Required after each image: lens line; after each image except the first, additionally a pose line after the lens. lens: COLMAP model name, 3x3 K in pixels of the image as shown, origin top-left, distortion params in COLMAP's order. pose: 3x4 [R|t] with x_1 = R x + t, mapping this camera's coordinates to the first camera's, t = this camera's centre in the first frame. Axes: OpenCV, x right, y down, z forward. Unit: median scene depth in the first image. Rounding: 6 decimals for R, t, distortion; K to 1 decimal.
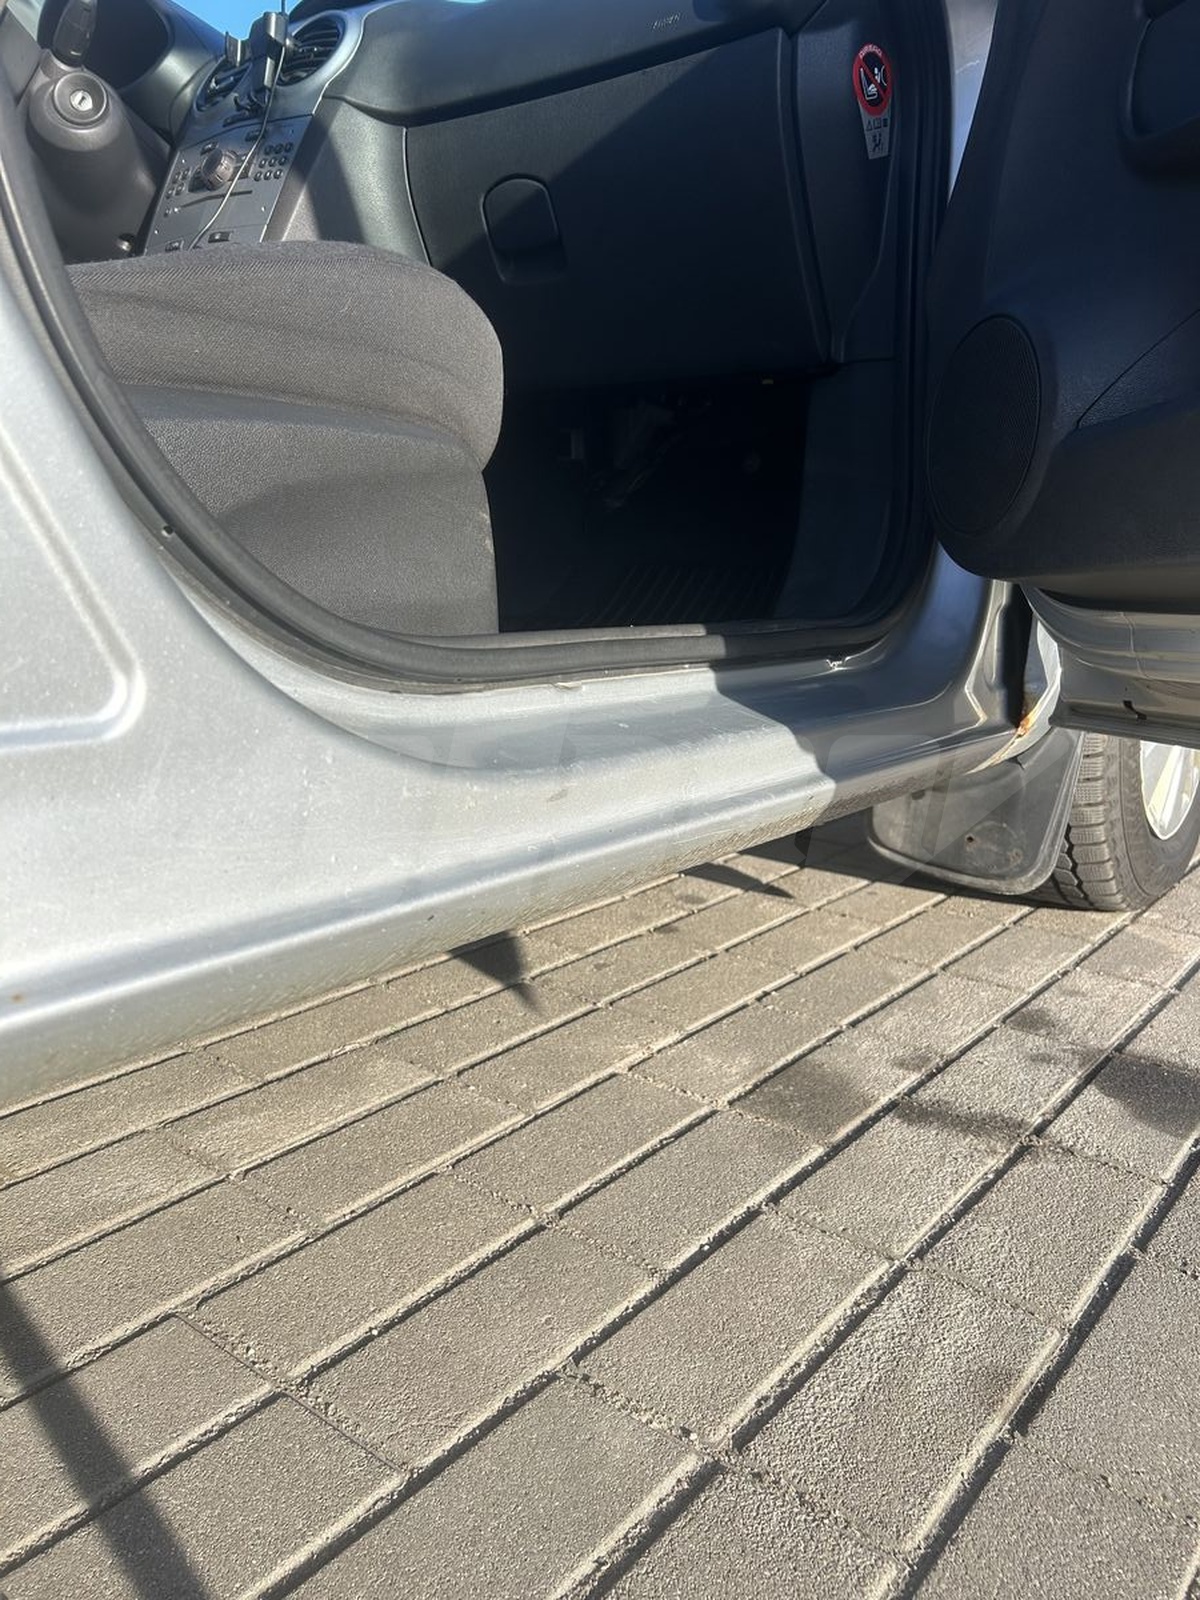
lens RADIAL K [[1213.2, 0, 611.5], [0, 1213.2, 801.2], [0, 0, 1]] dist [0.008241, -0.012943]
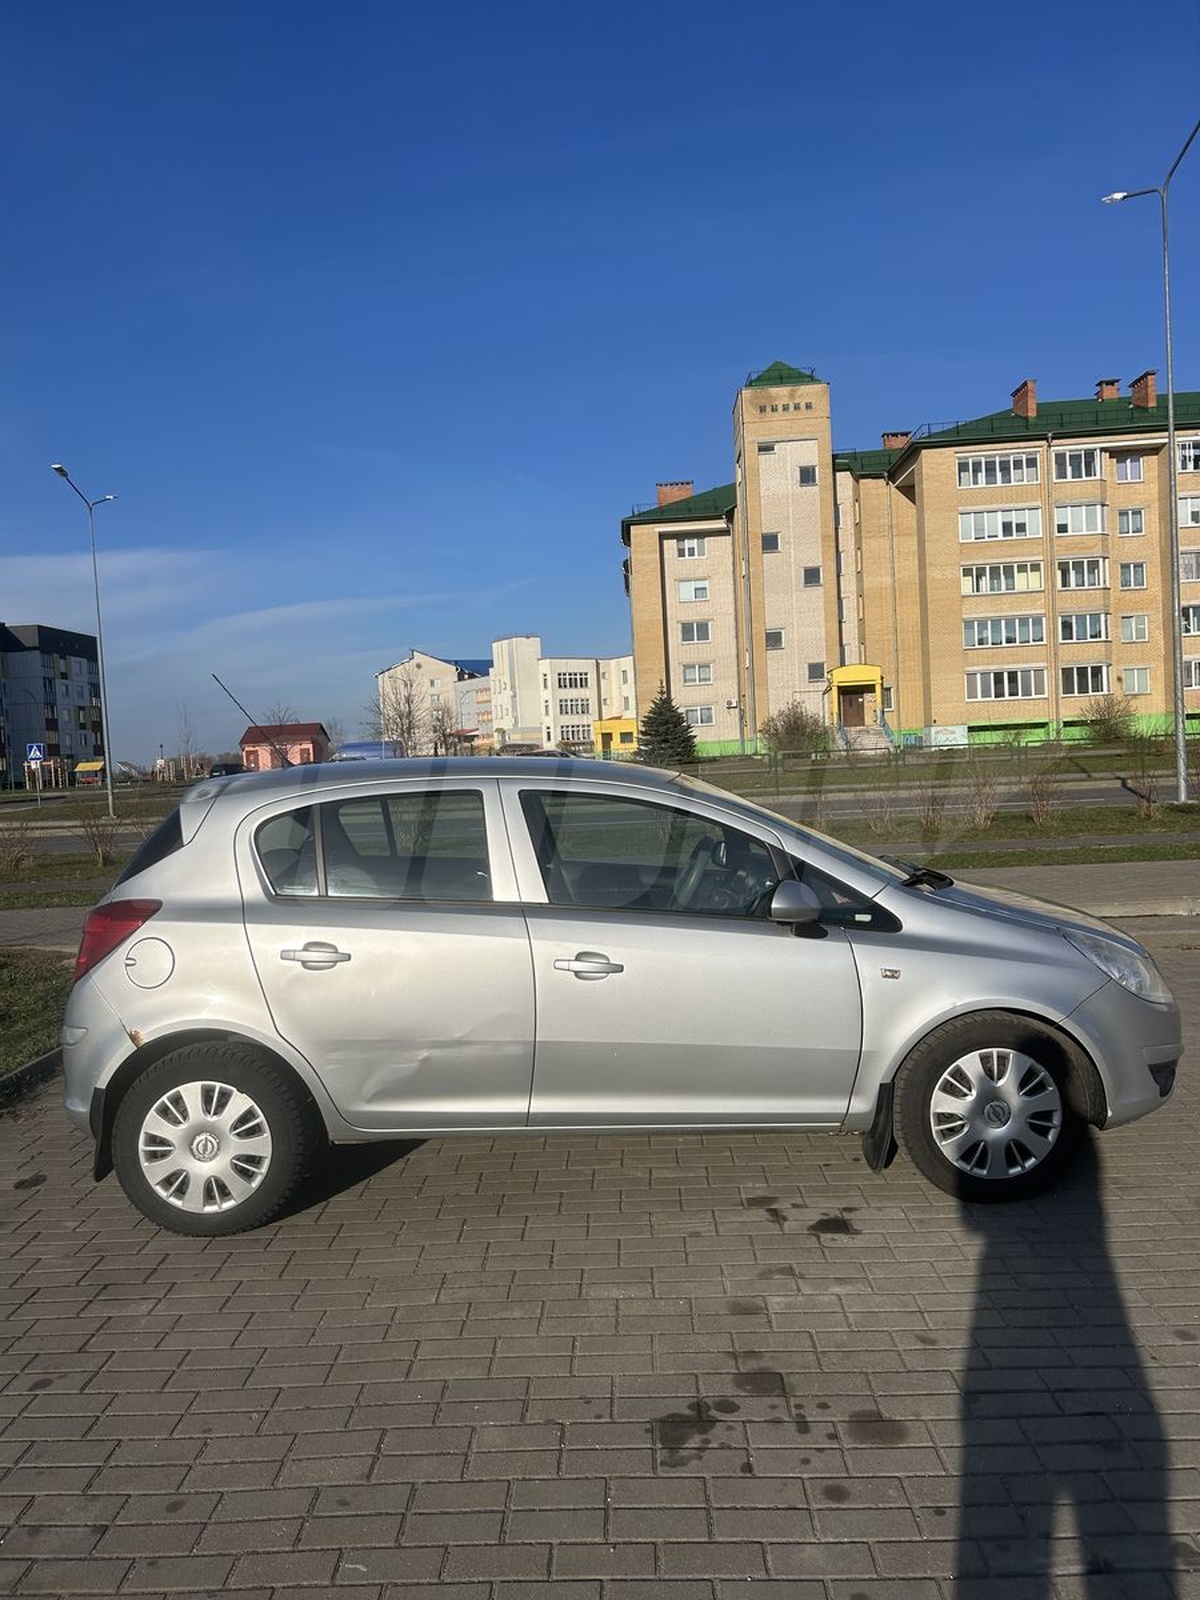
lens RADIAL K [[1210.9, 0, 600.0], [0, 1210.9, 800.0], [0, 0, 1]] dist [0.008252, 0.001390]
pose [[0.595332, 0.002026, -0.803477, 2.827829], [-0.121899, 0.988649, -0.087828, -0.617146], [0.794179, 0.150230, 0.588821, -1.884425]]
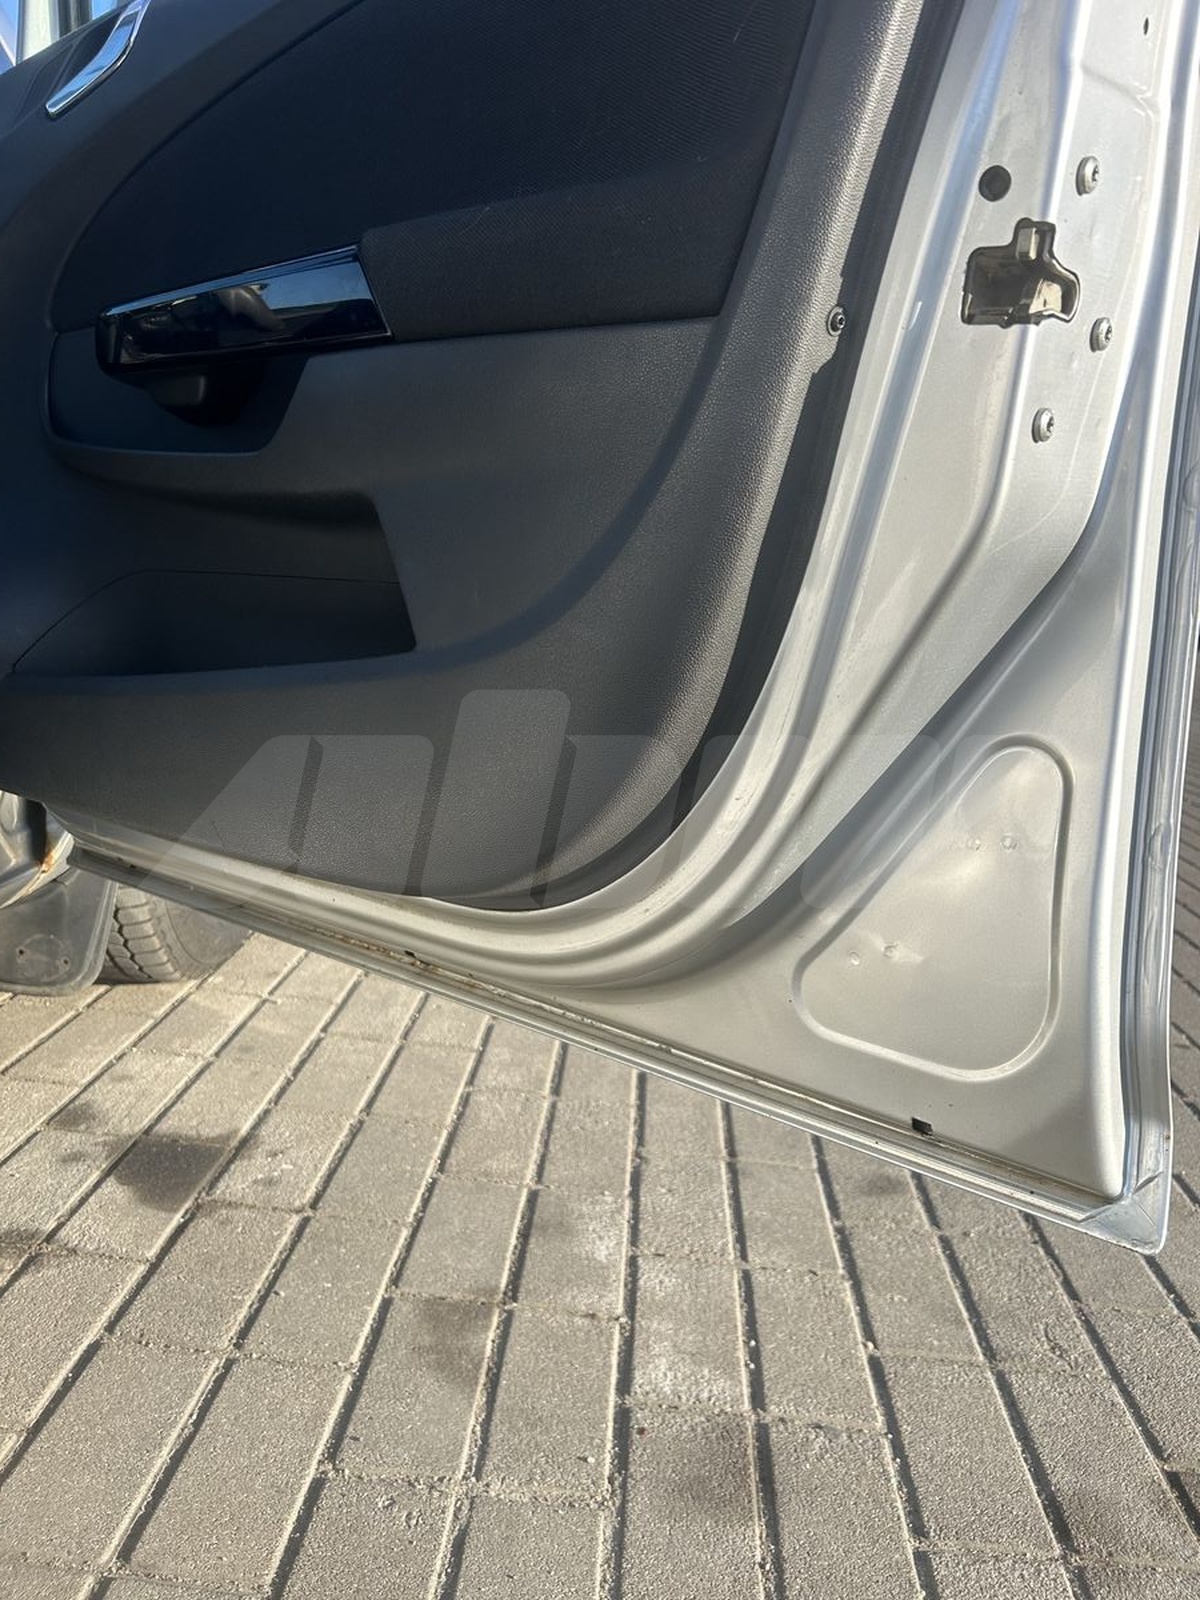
lens RADIAL K [[1213.2, 0, 611.5], [0, 1213.2, 801.2], [0, 0, 1]] dist [0.008241, -0.012943]
pose [[0.808899, -0.057313, 0.585147, 0.107855], [0.041109, 0.998315, 0.040953, -0.143520], [-0.586508, -0.009071, 0.809892, -0.215101]]
